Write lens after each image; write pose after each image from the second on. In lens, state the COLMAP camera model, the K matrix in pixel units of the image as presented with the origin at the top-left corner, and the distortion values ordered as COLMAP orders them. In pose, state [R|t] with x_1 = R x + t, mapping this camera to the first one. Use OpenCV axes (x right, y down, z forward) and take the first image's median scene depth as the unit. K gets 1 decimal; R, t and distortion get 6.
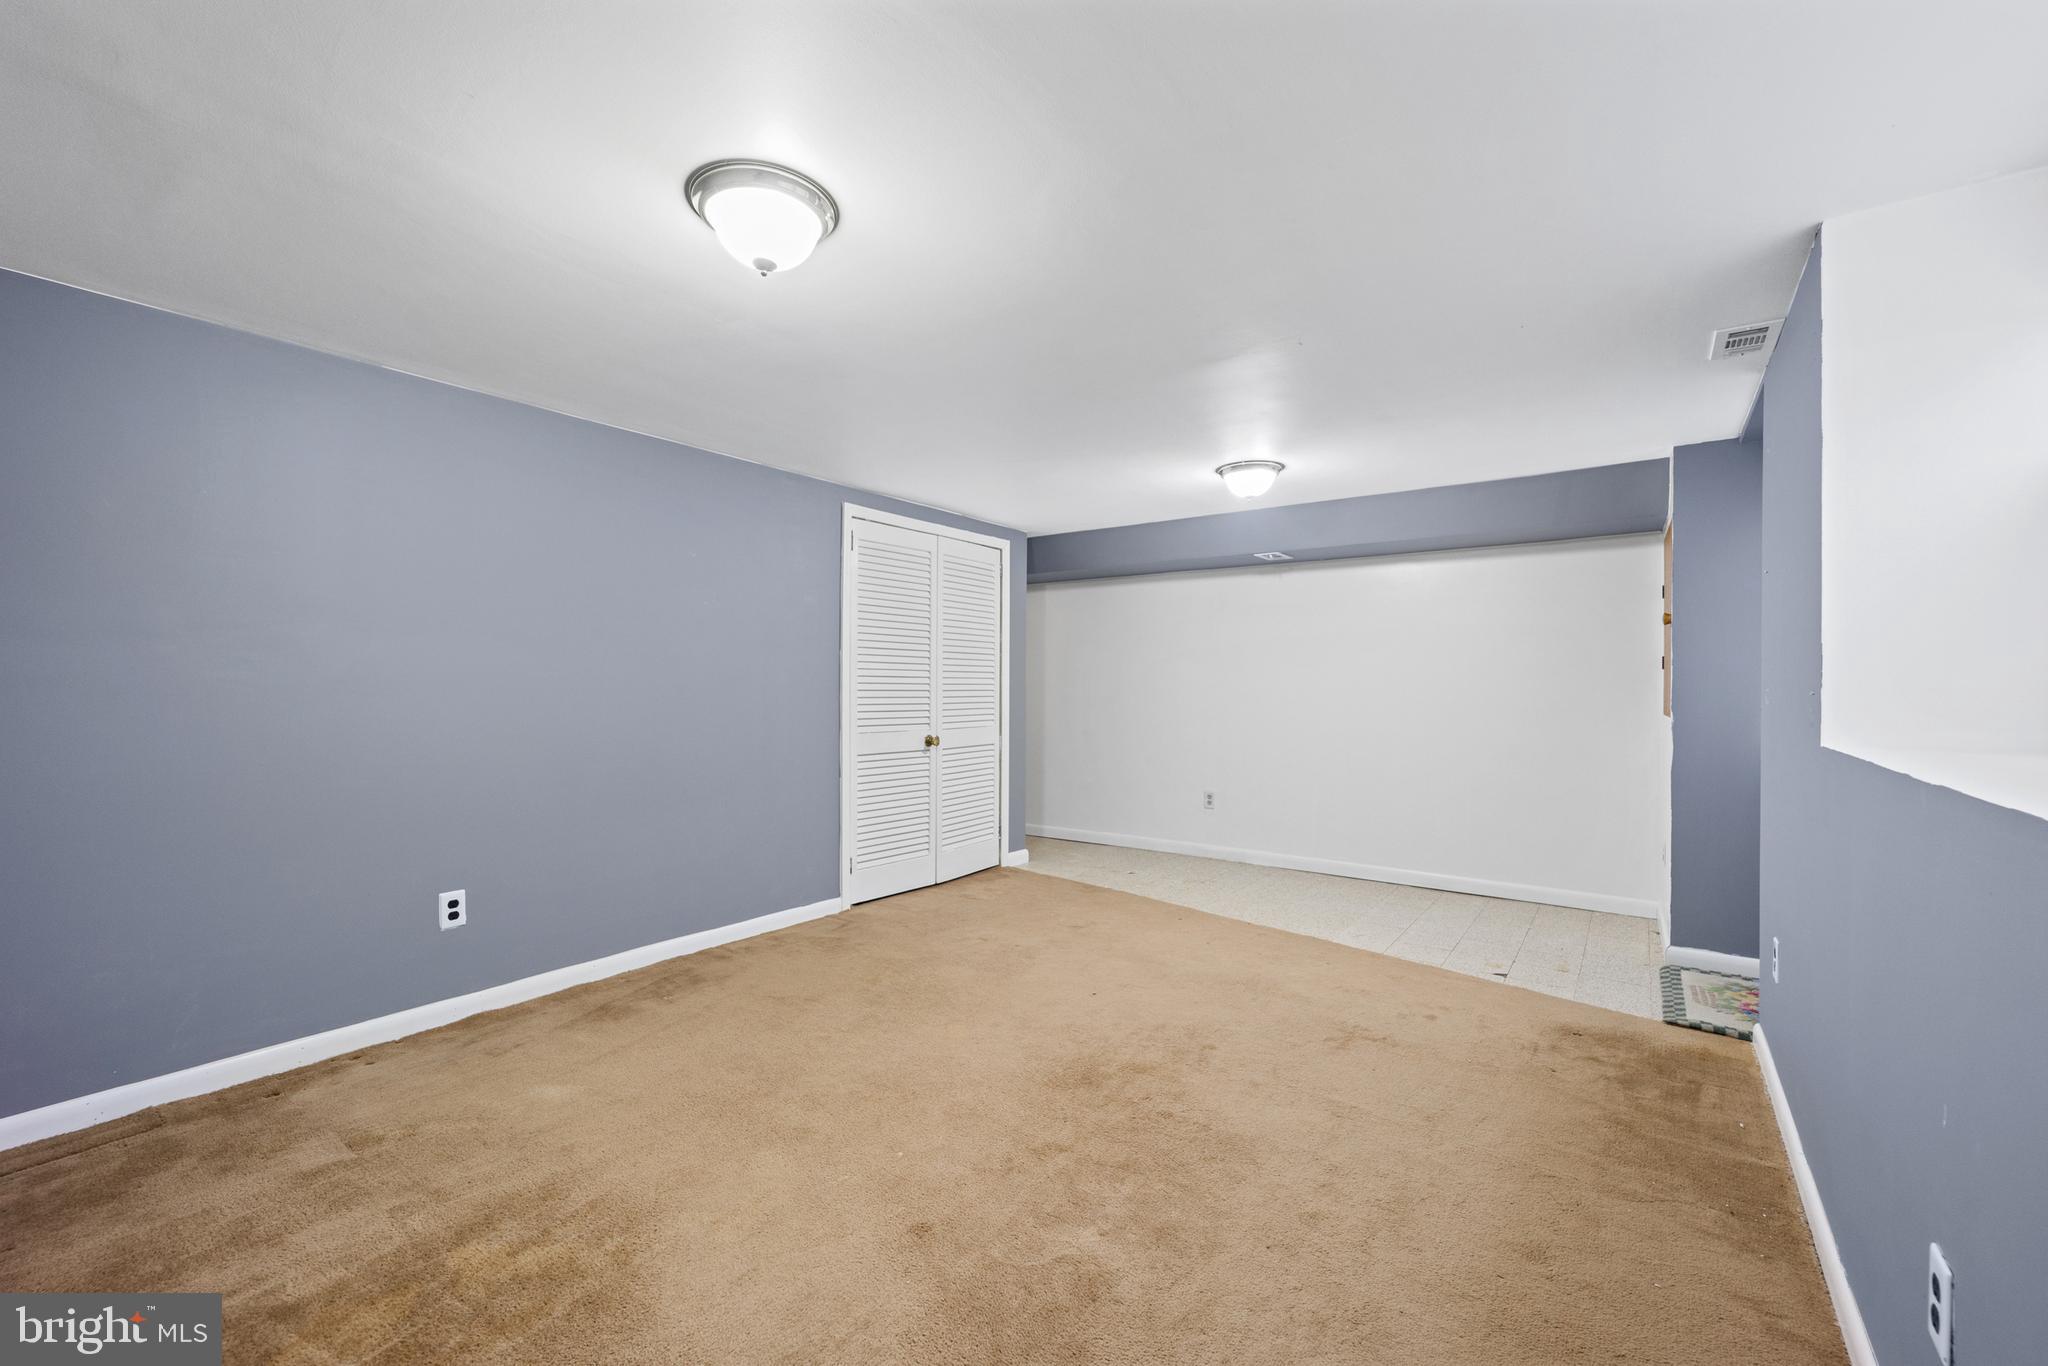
lens RADIAL K [[829.7, 0, 1008.6], [0, 829.7, 679.4], [0, 0, 1]] dist [-0.007743, -0.004770]
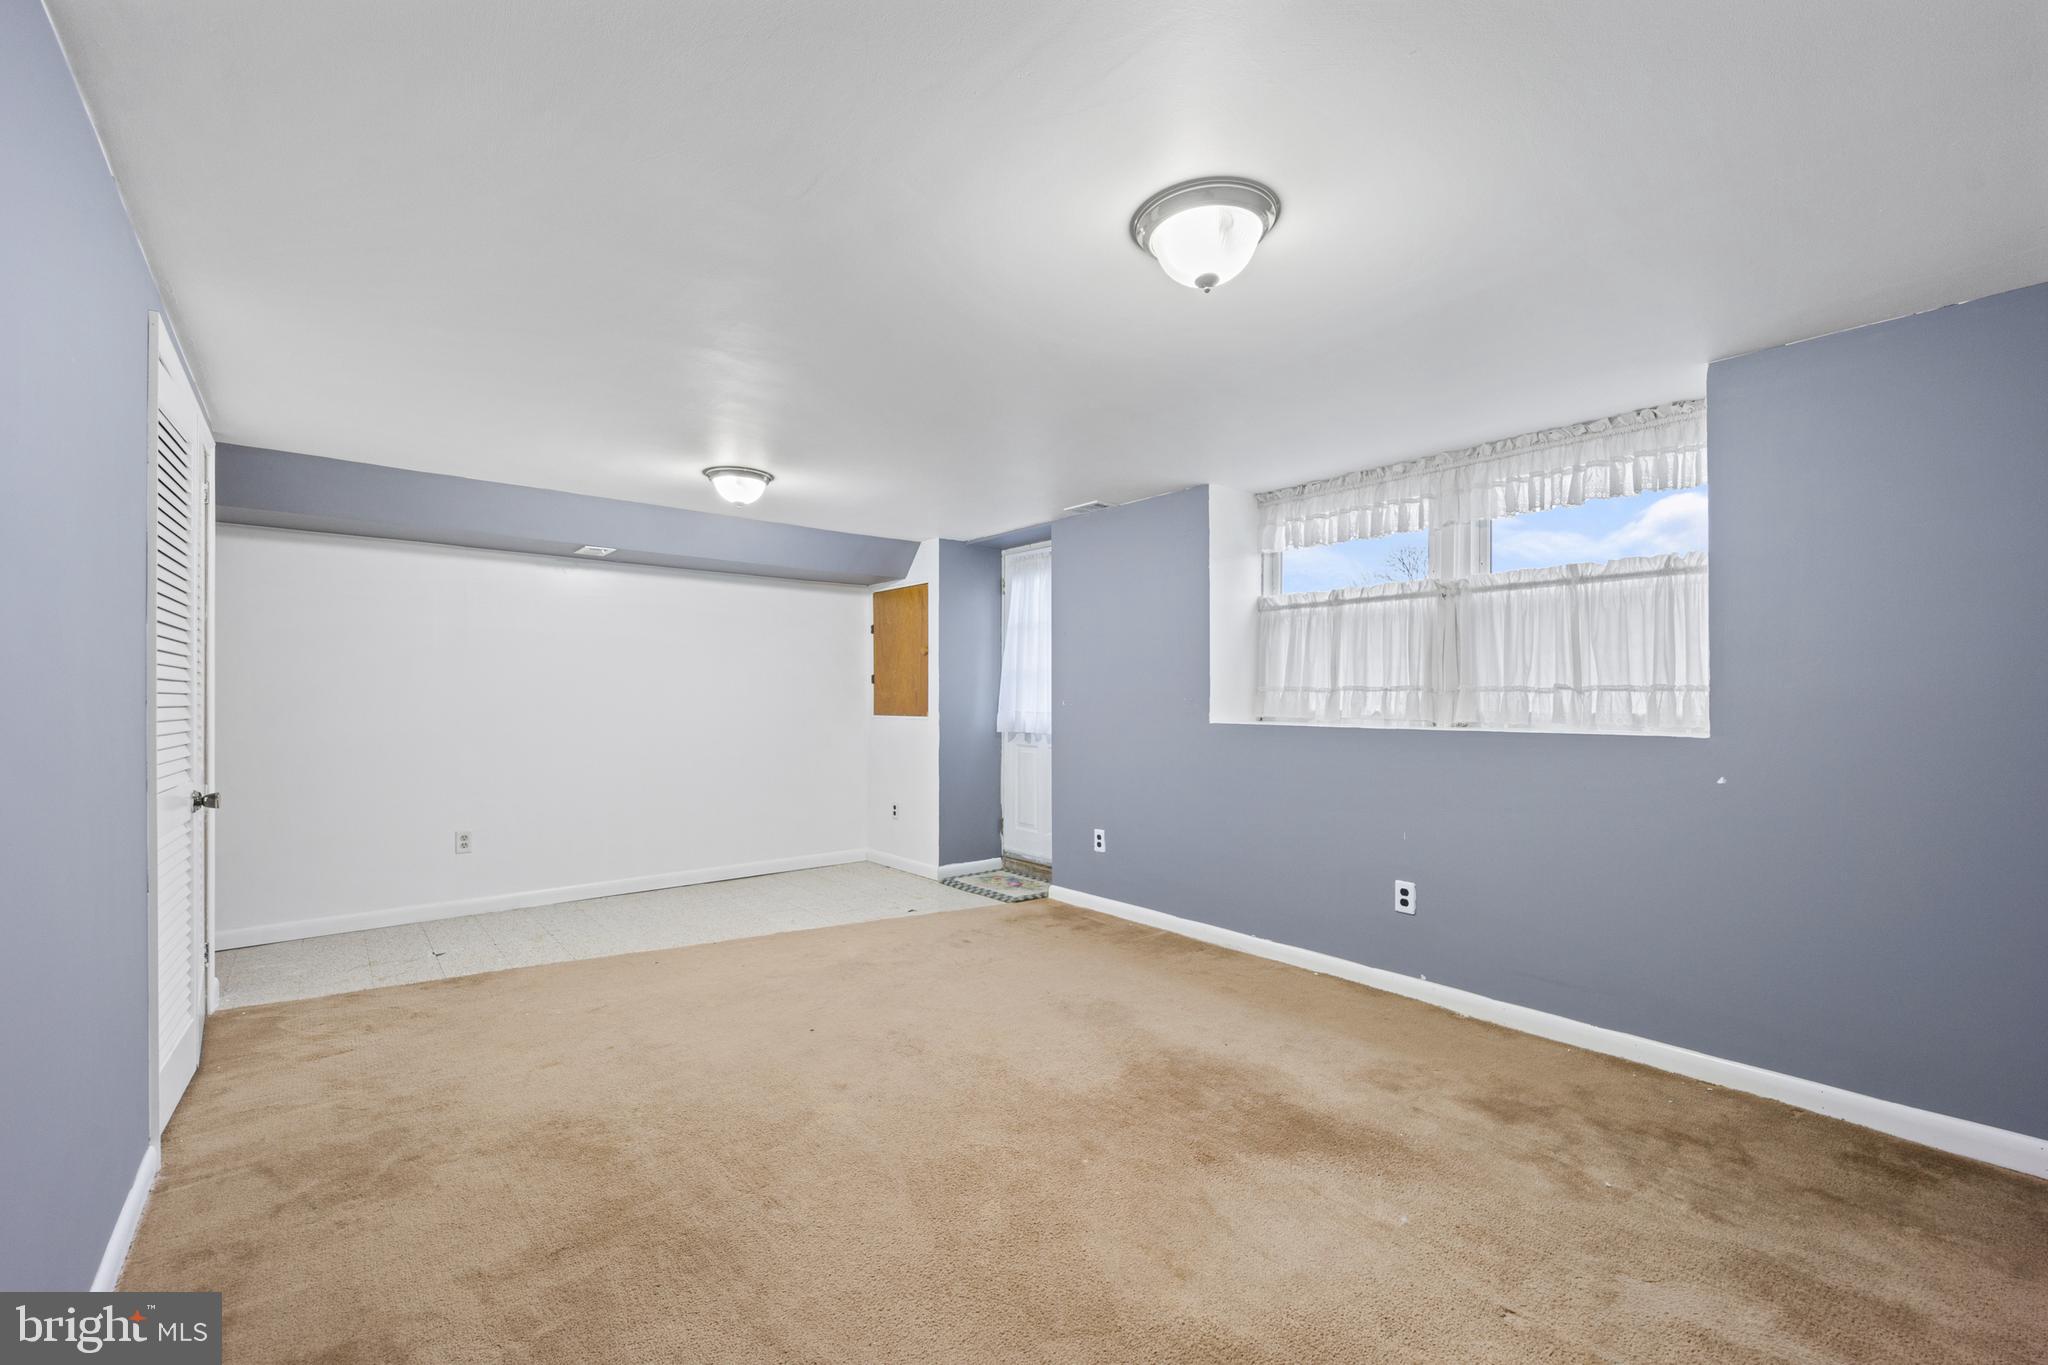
lens RADIAL K [[829.7, 0, 1058.9], [0, 829.7, 686.5], [0, 0, 1]] dist [-0.007743, -0.004770]
pose [[0.218321, 0.004921, 0.975865, -0.579138], [-0.005346, 0.999978, -0.003846, -0.001493], [-0.975862, -0.004378, 0.218343, 0.415955]]
